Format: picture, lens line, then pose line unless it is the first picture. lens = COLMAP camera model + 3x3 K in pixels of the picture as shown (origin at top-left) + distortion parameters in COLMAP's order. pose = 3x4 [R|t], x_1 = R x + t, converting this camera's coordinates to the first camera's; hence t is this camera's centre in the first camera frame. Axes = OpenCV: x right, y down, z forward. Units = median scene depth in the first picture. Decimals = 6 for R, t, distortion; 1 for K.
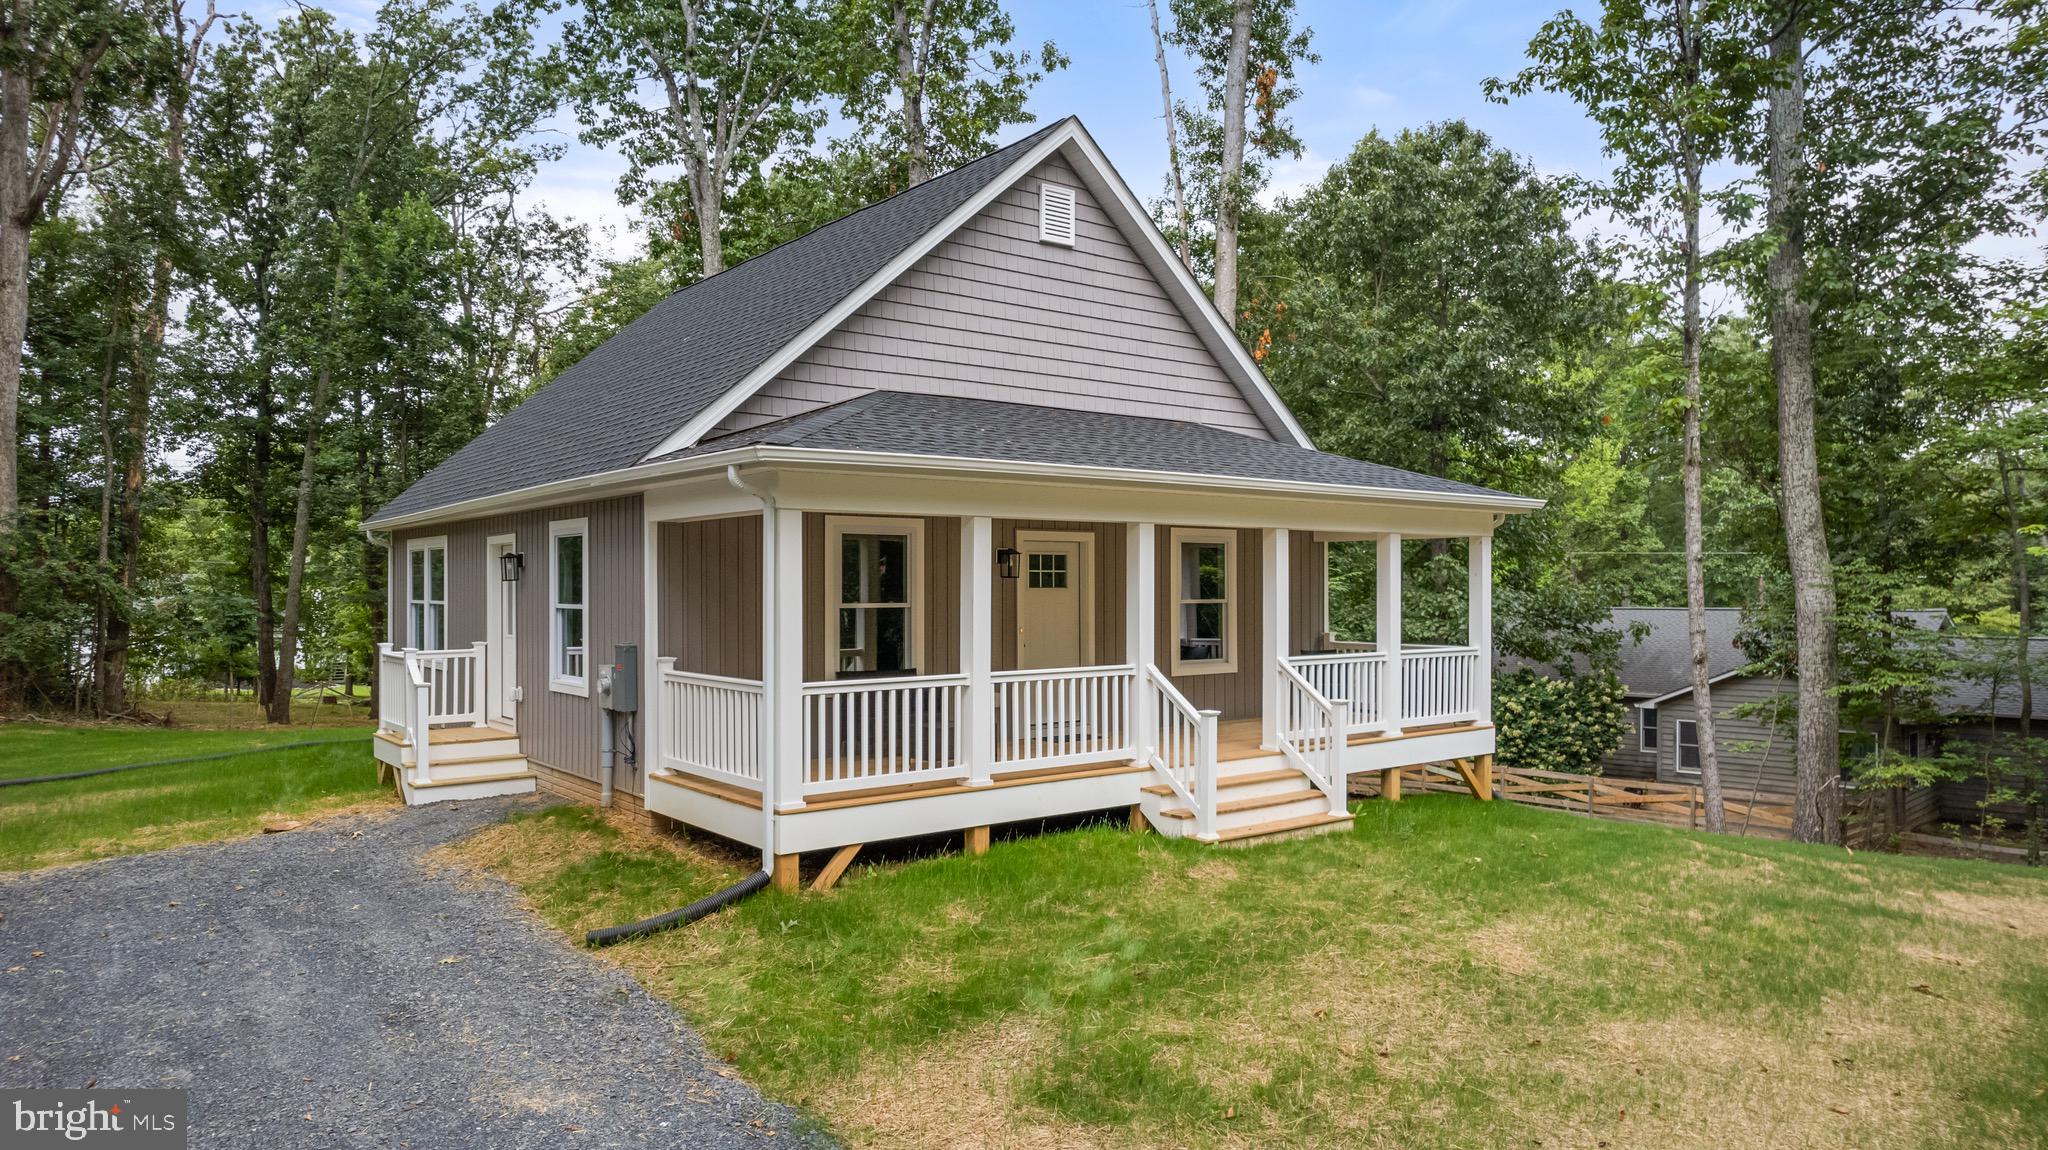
lens RADIAL K [[1338.4, 0, 1035.6], [0, 1338.4, 548.0], [0, 0, 1]] dist [-0.003812, 0.000058]
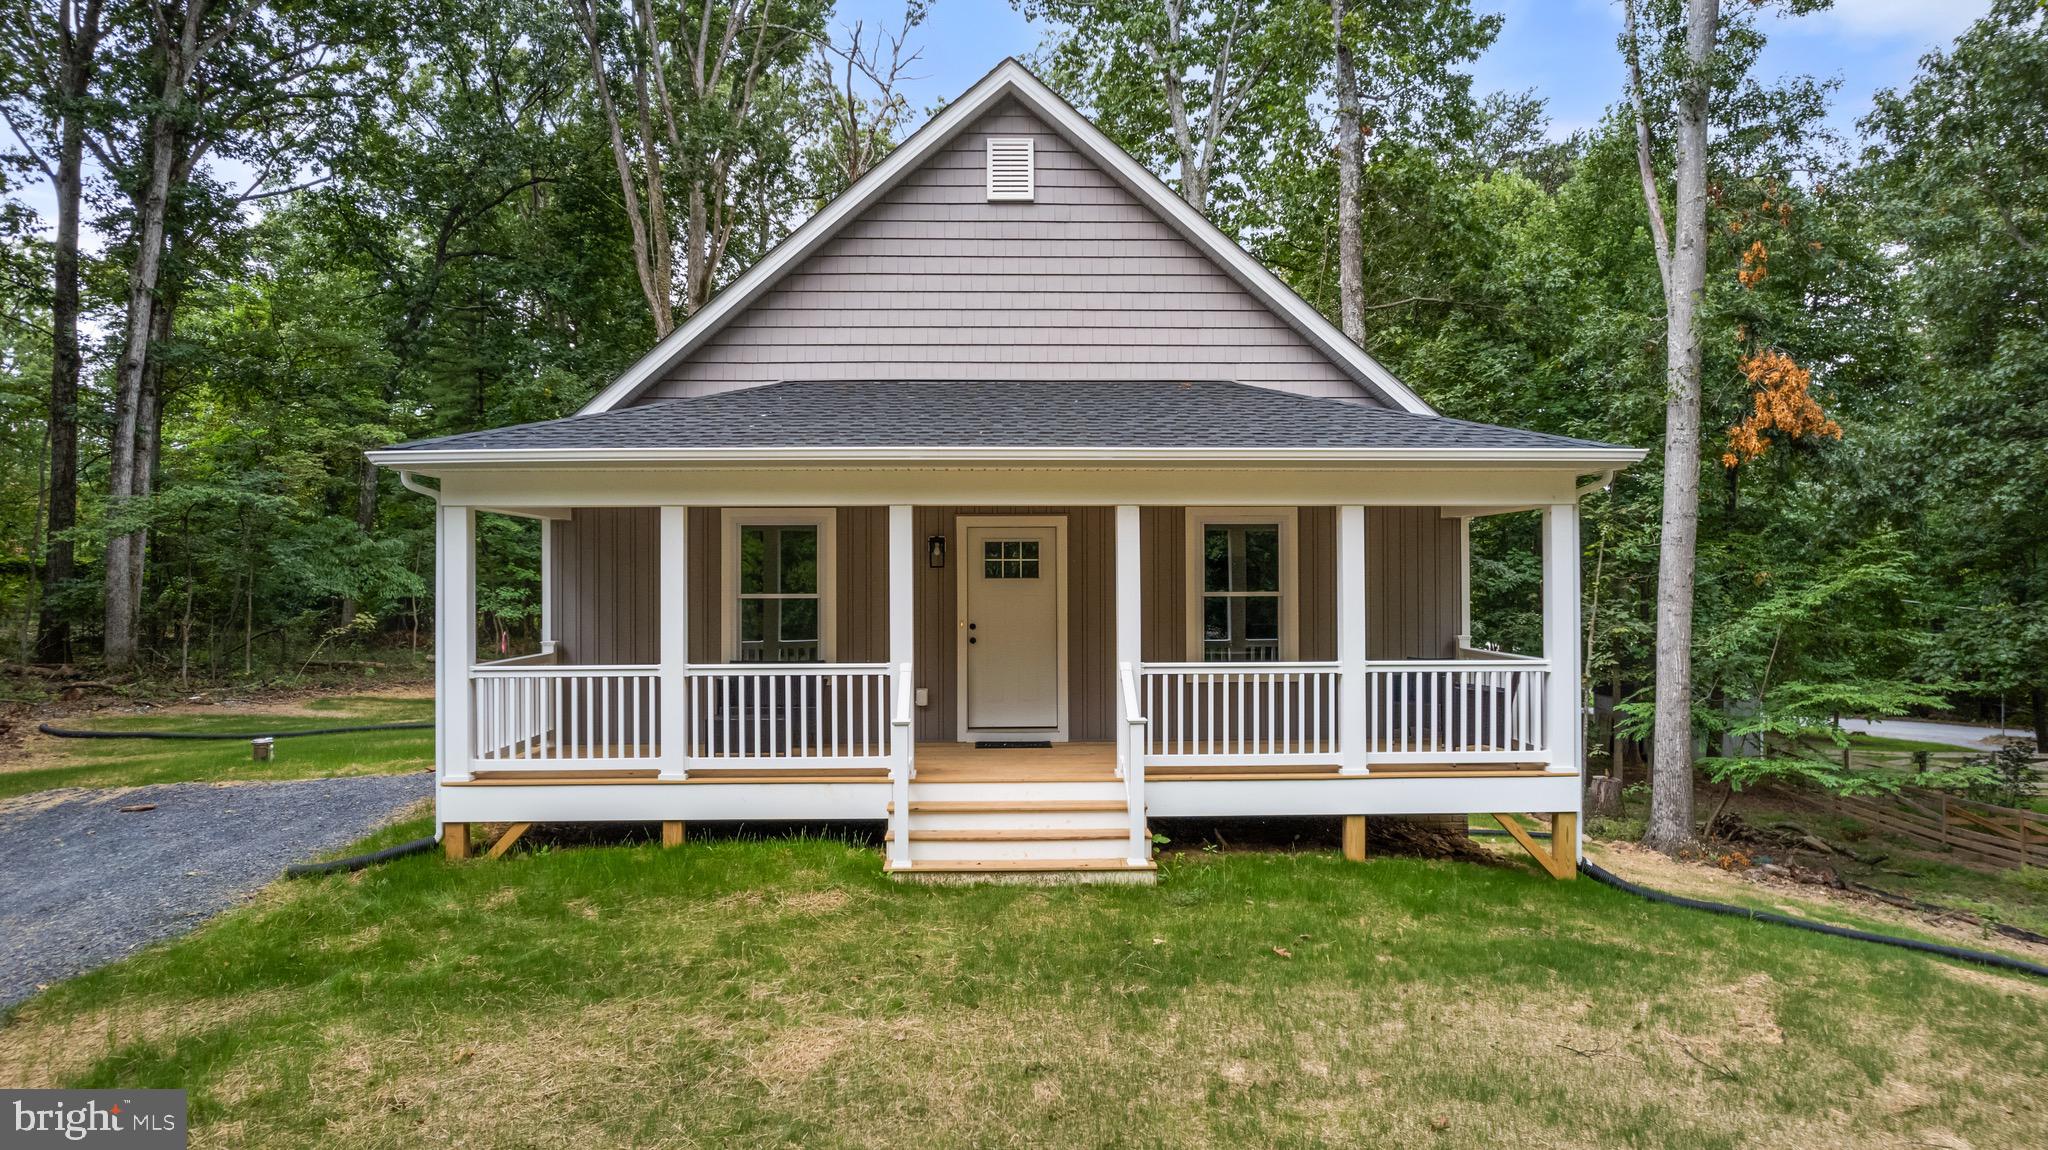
lens RADIAL K [[1307.3, 0, 939.7], [0, 1307.3, 578.3], [0, 0, 1]] dist [-0.033407, 0.000466]
pose [[0.797343, 0.010488, -0.603435, 0.520759], [0.017752, 0.999009, 0.040820, -0.007552], [0.603265, -0.043260, 0.796367, 0.254942]]
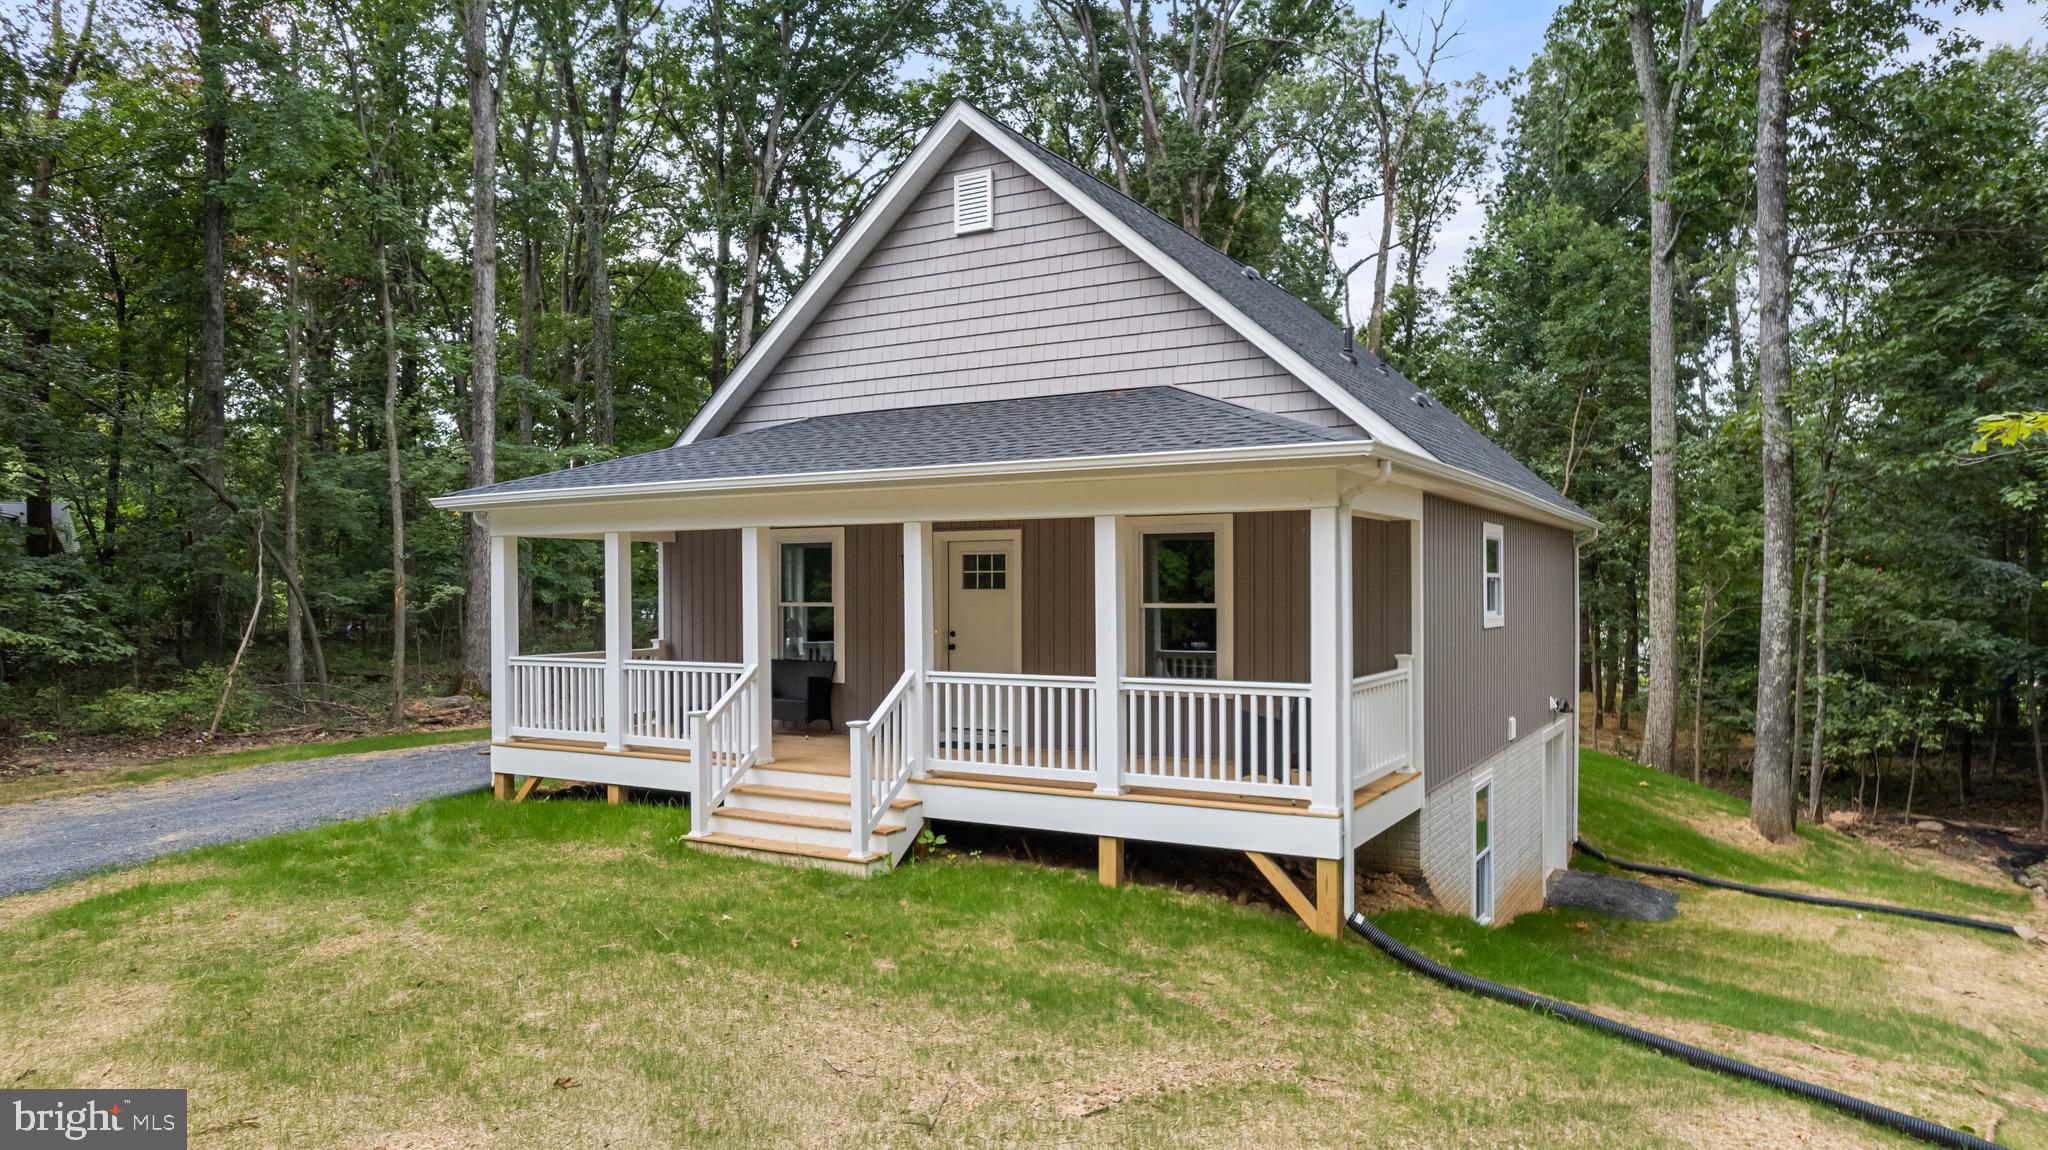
lens RADIAL K [[1288.9, 0, 1024.0], [0, 1288.9, 575.0], [0, 0, 1]] dist [-0.007259, -0.002234]
pose [[0.370290, -0.004762, -0.928904, 0.896416], [0.028465, 0.999575, 0.006223, 0.014652], [0.928480, -0.028745, 0.370268, 0.689583]]
